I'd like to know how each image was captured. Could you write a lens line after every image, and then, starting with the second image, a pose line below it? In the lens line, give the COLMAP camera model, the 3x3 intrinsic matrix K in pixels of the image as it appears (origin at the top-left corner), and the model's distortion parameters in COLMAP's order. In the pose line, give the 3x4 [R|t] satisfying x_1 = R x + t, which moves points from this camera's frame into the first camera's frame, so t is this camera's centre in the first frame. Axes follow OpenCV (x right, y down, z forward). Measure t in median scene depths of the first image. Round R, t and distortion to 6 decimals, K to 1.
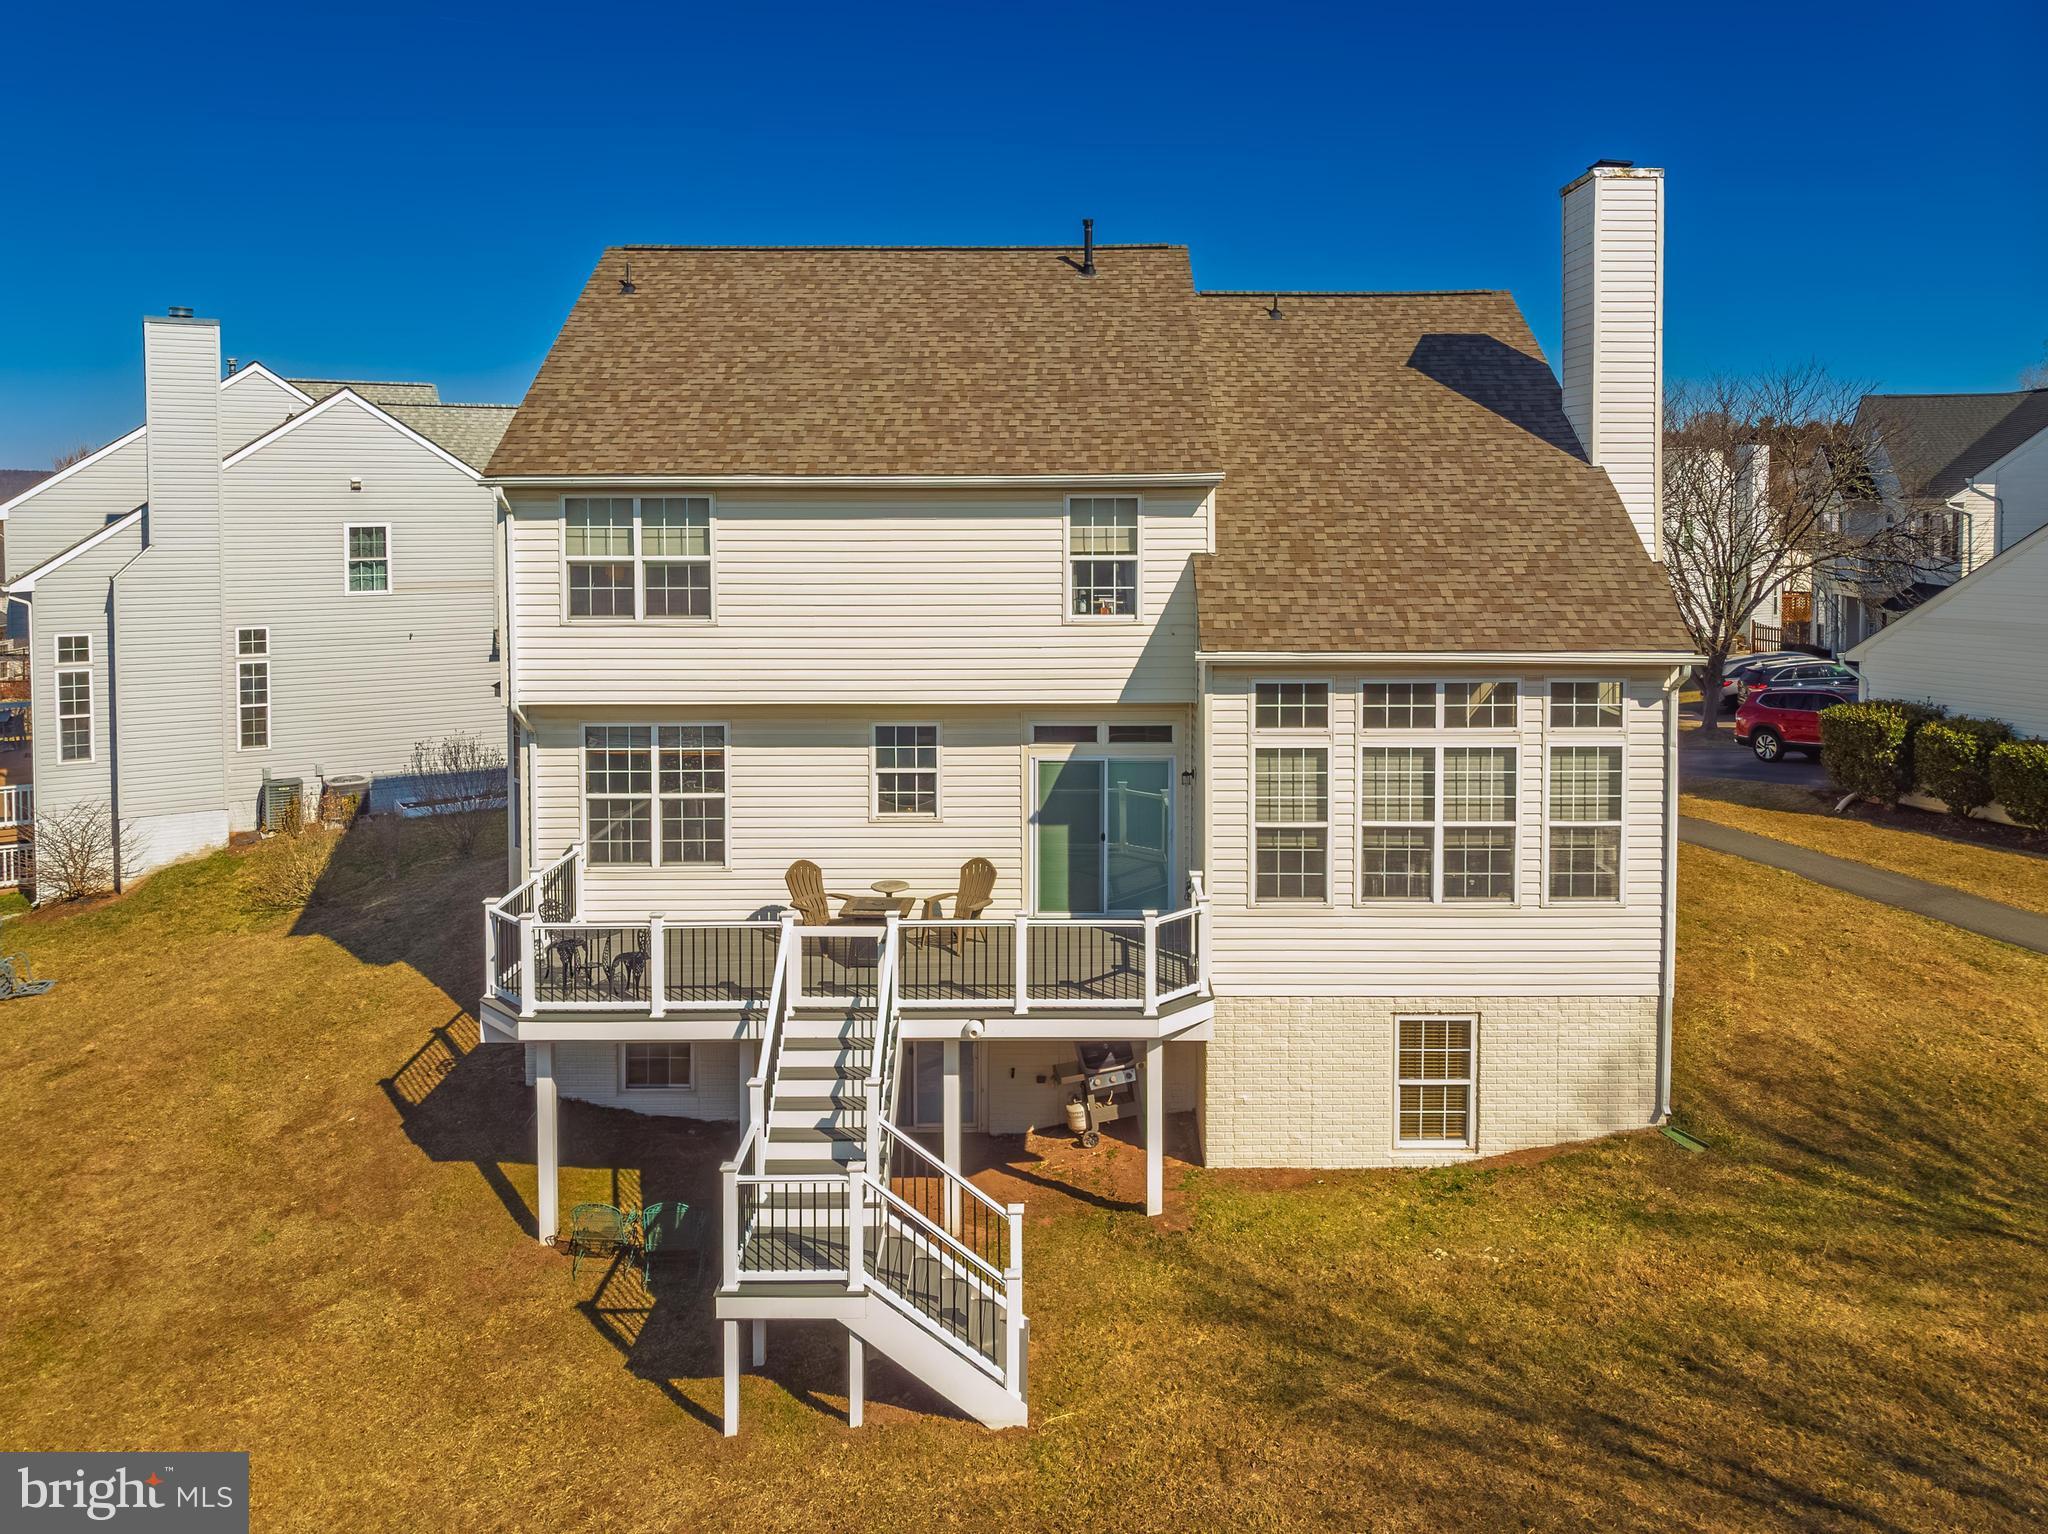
lens RADIAL K [[1591.5, 0, 1035.4], [0, 1591.5, 737.3], [0, 0, 1]] dist [-0.002916, 0.004293]
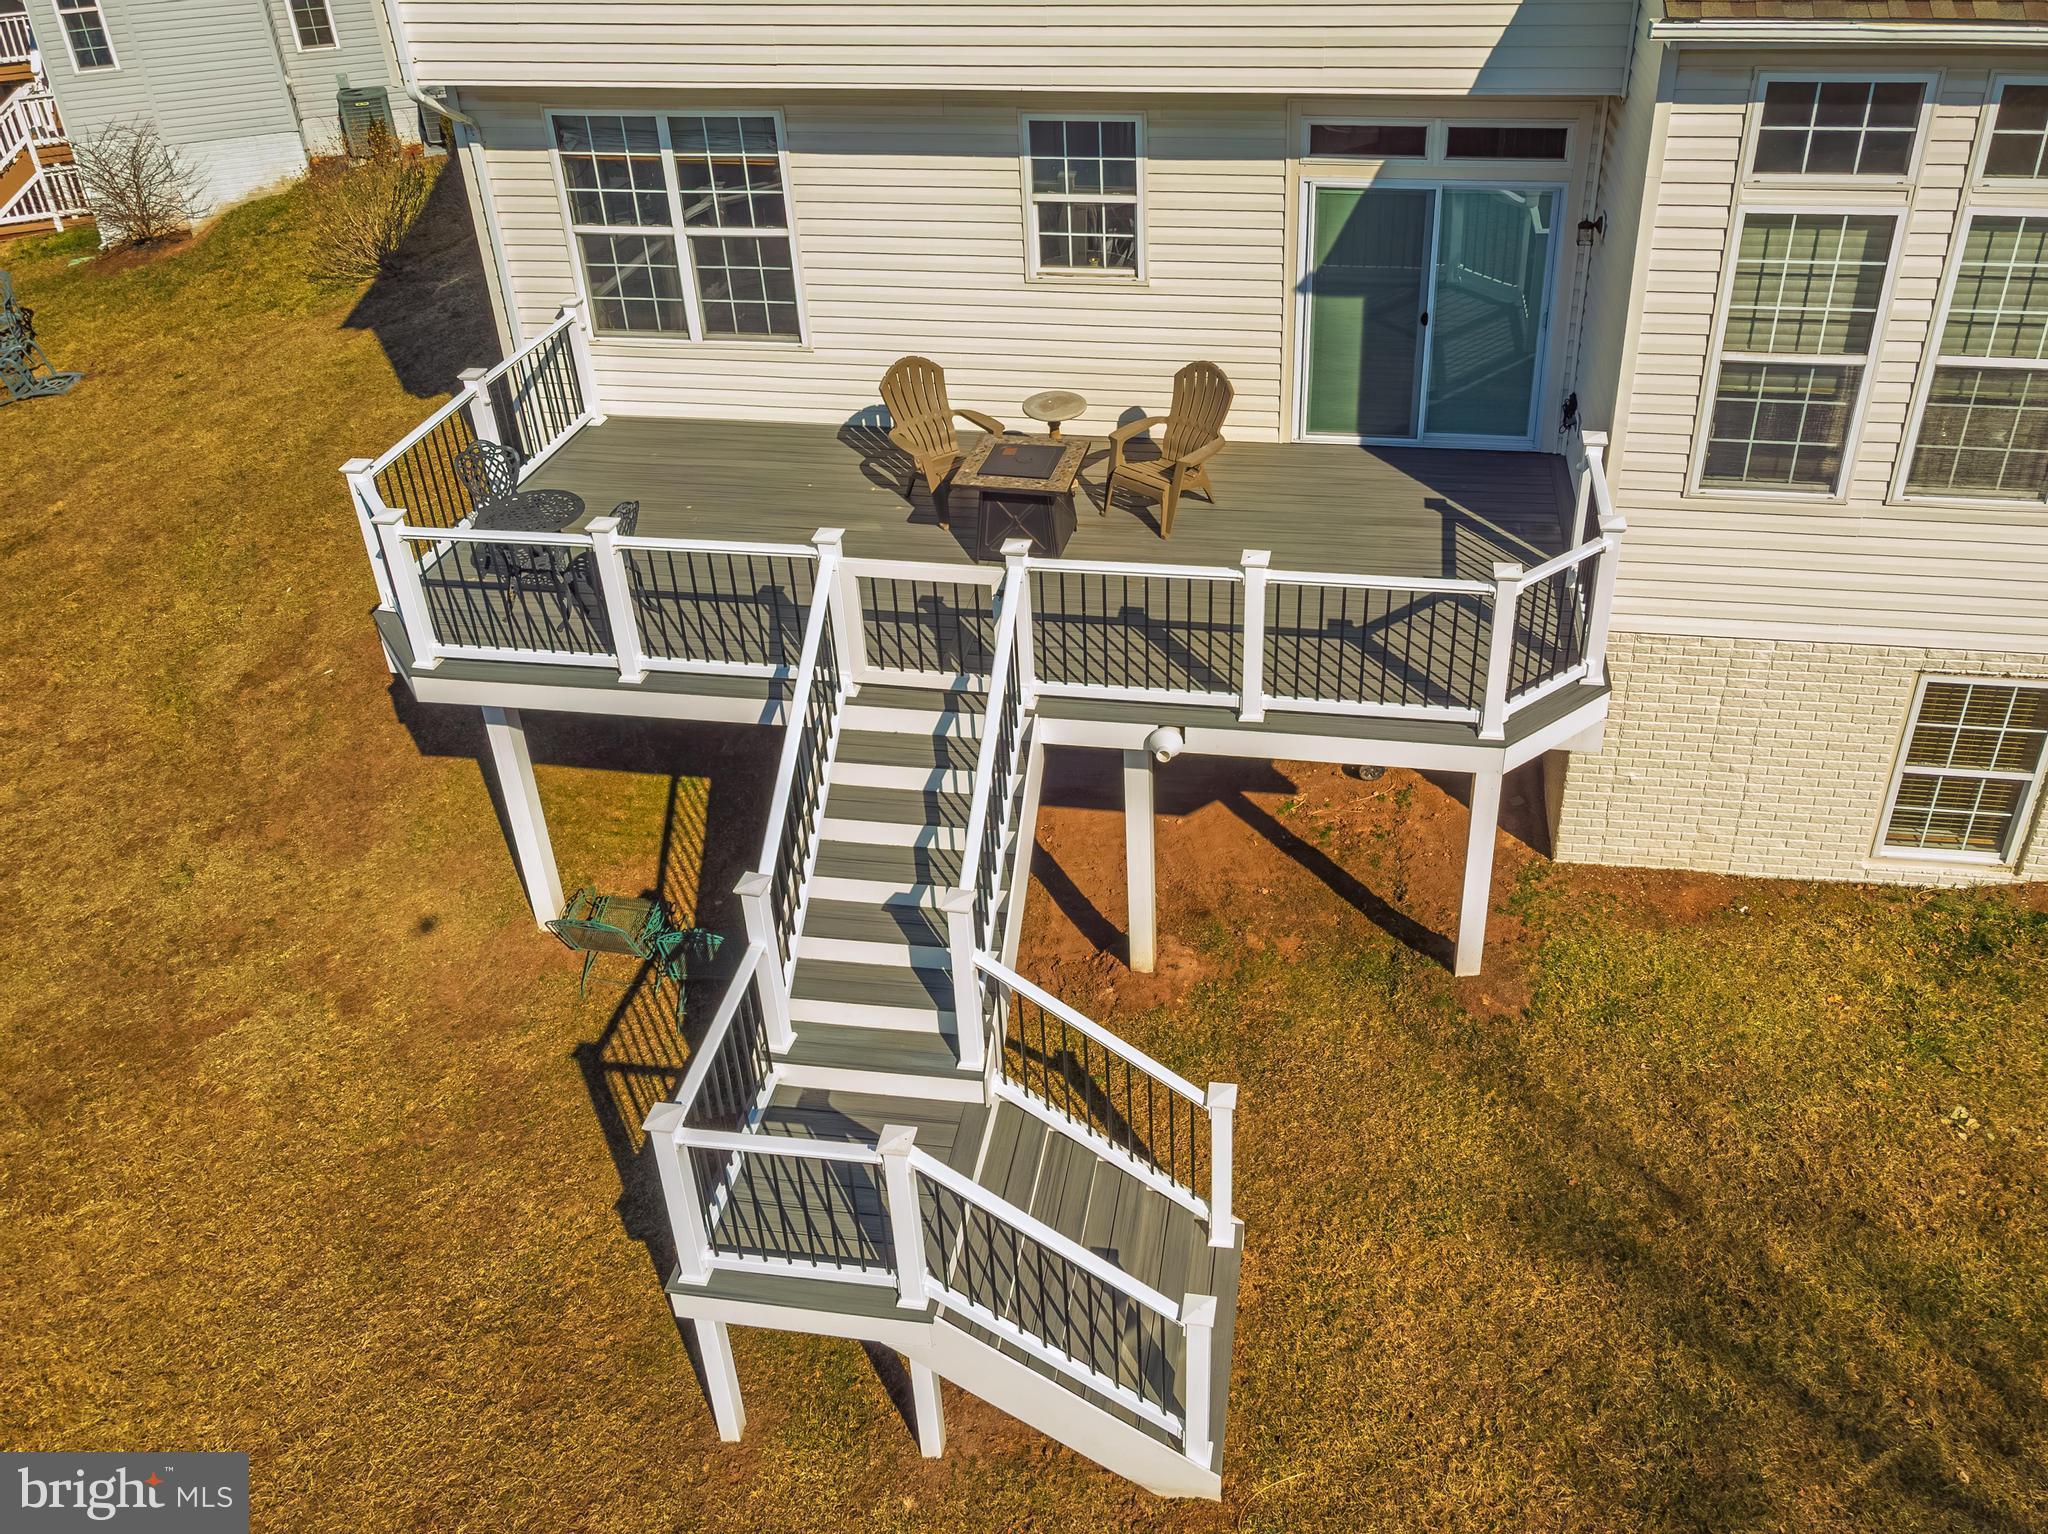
lens RADIAL K [[1591.5, 0, 1108.9], [0, 1591.5, 568.7], [0, 0, 1]] dist [-0.002916, 0.004293]
pose [[0.989967, 0.049033, -0.132517, 0.011186], [0.002471, 0.931707, 0.363202, -0.068226], [0.141276, -0.359886, 0.922238, 0.447773]]
